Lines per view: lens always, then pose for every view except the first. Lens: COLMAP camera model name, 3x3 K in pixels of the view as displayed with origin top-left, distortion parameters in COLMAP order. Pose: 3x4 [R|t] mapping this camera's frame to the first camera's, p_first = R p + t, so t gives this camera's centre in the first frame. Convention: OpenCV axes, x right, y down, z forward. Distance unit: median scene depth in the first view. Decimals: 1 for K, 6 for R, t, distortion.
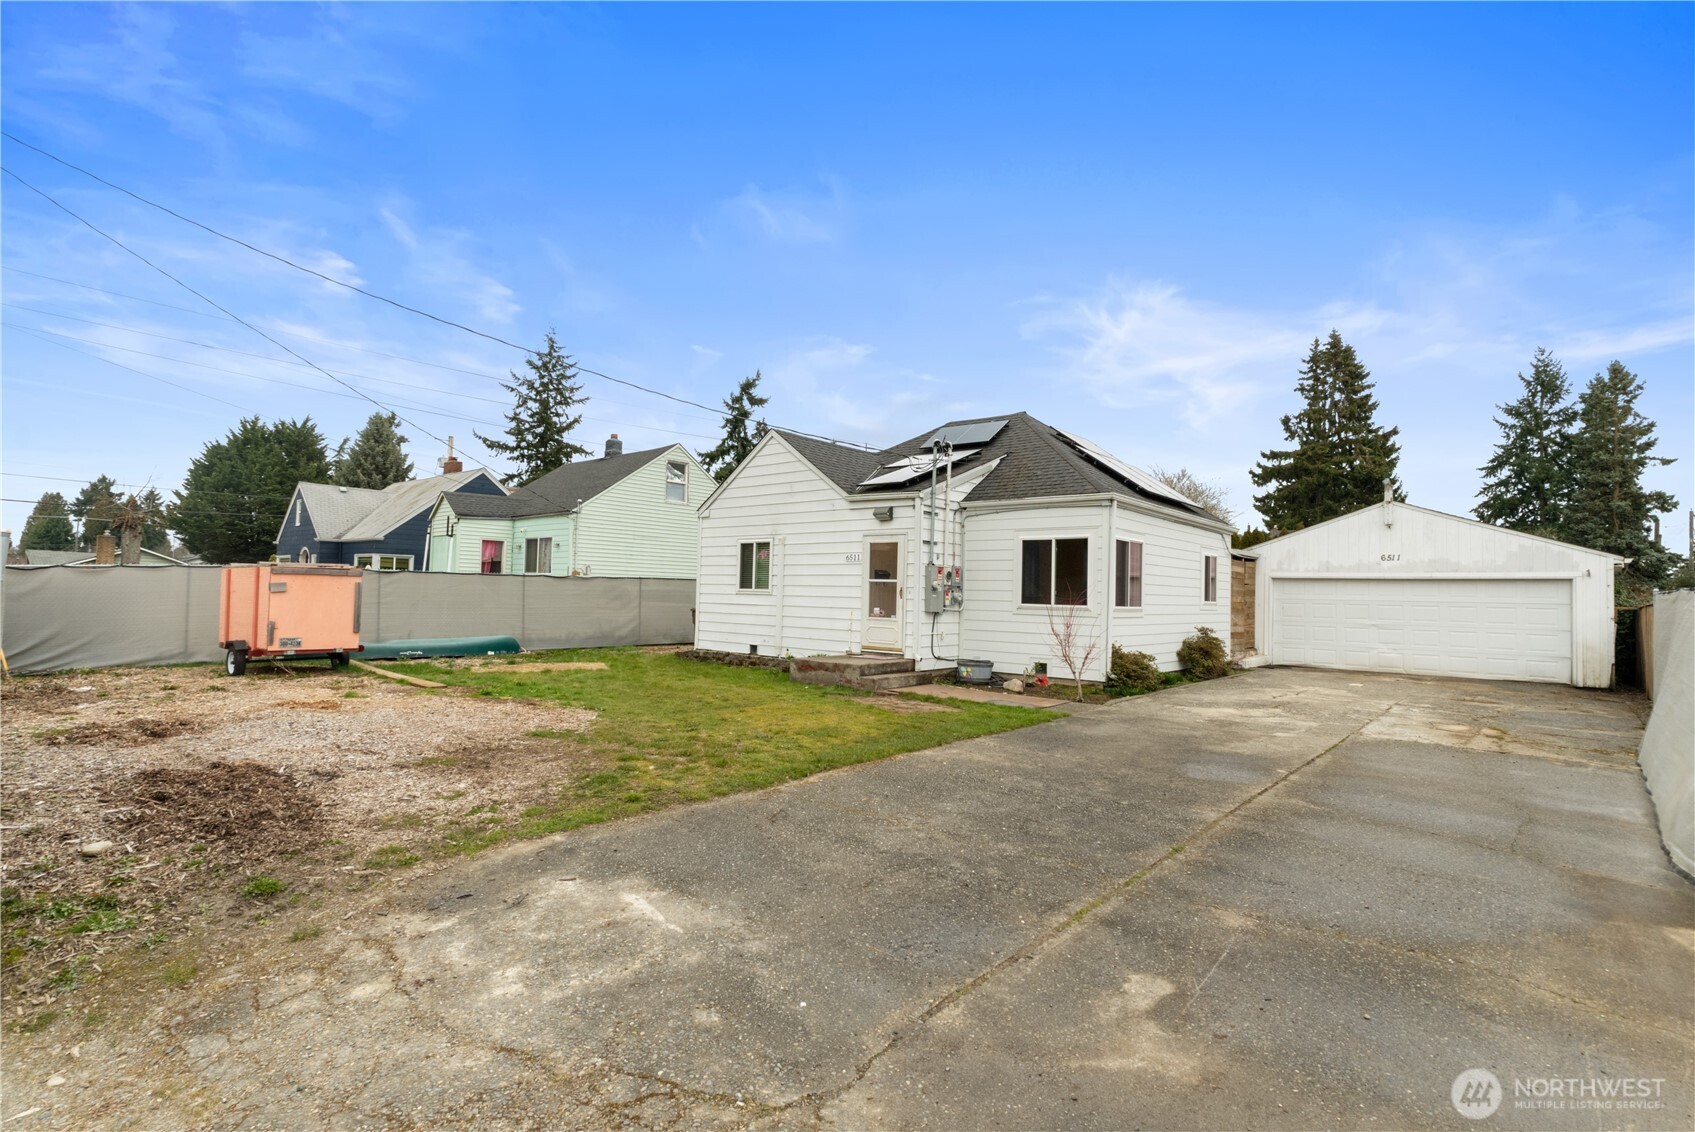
lens RADIAL K [[853.0, 0, 847.5], [0, 853.0, 566.0], [0, 0, 1]] dist [0.002908, 0.000540]
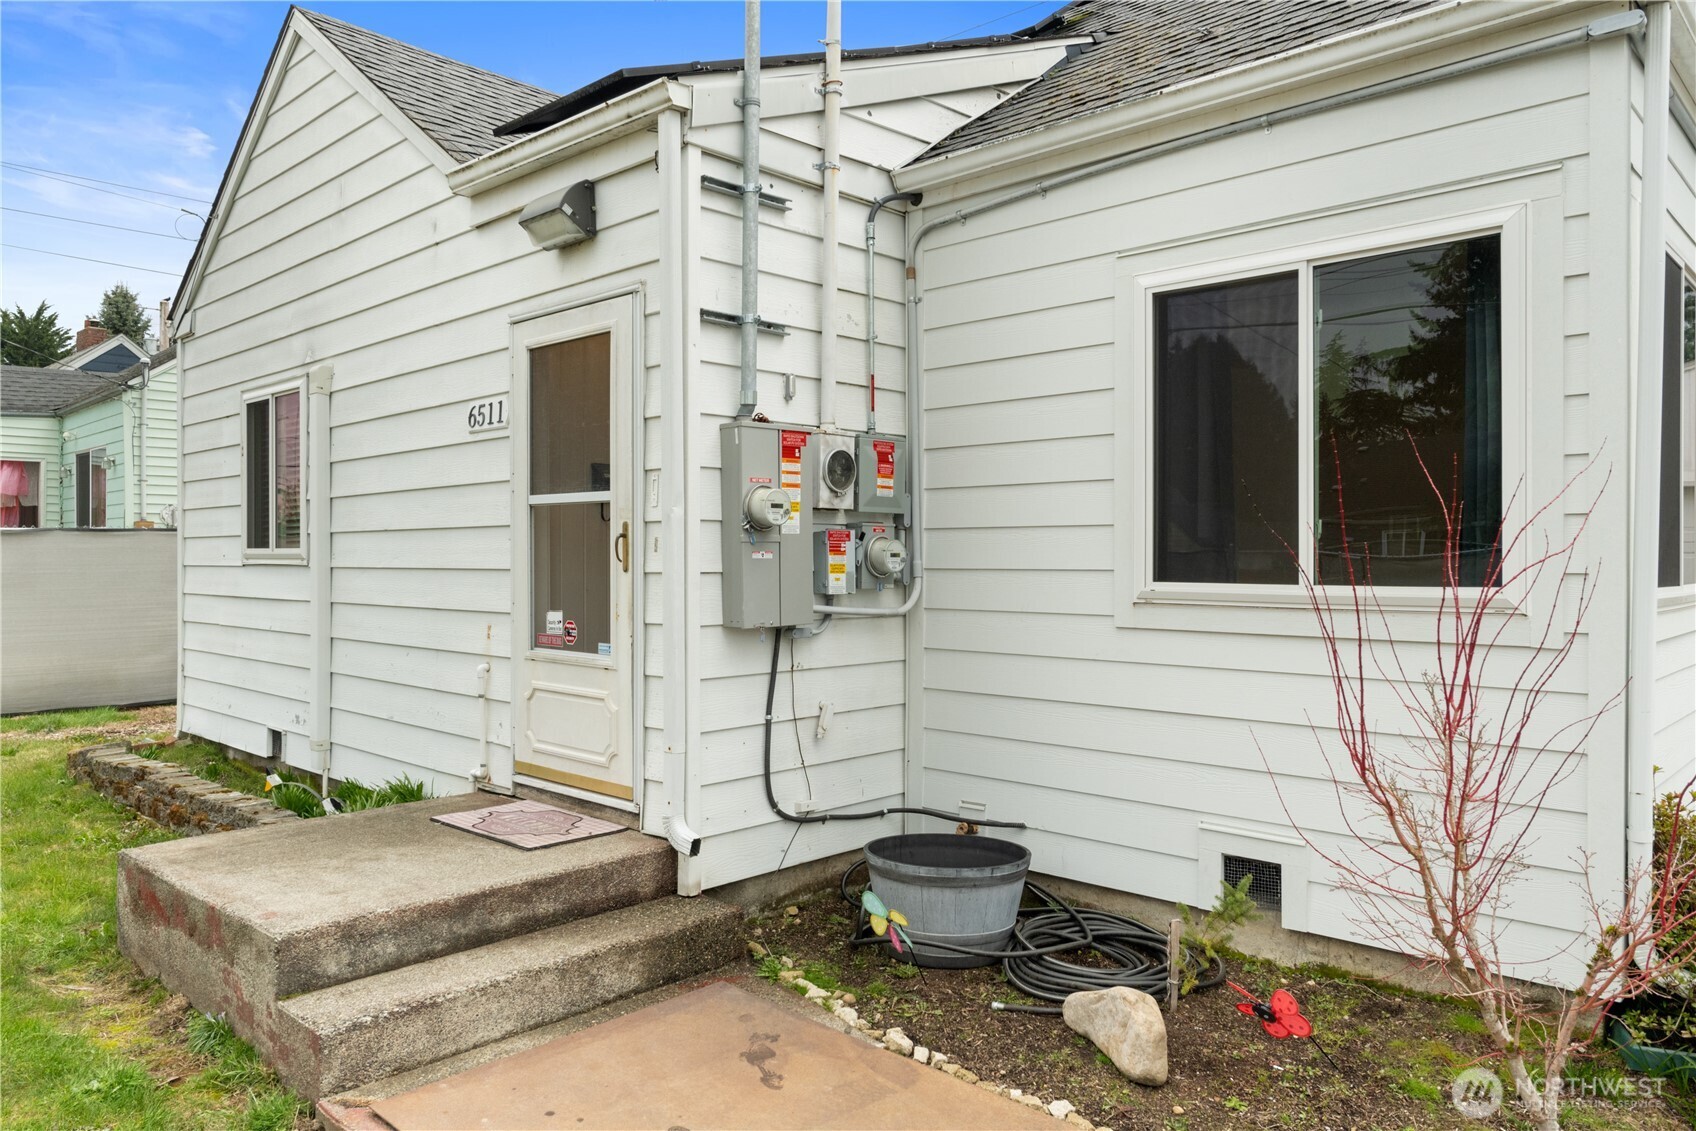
lens RADIAL K [[1172.0, 0, 848.0], [0, 1172.0, 565.5], [0, 0, 1]] dist [-0.004695, -0.000591]
pose [[0.997361, -0.026460, -0.067610, 0.142289], [0.029306, 0.998710, 0.041461, 0.024527], [0.066426, -0.043333, 0.996850, 0.676003]]
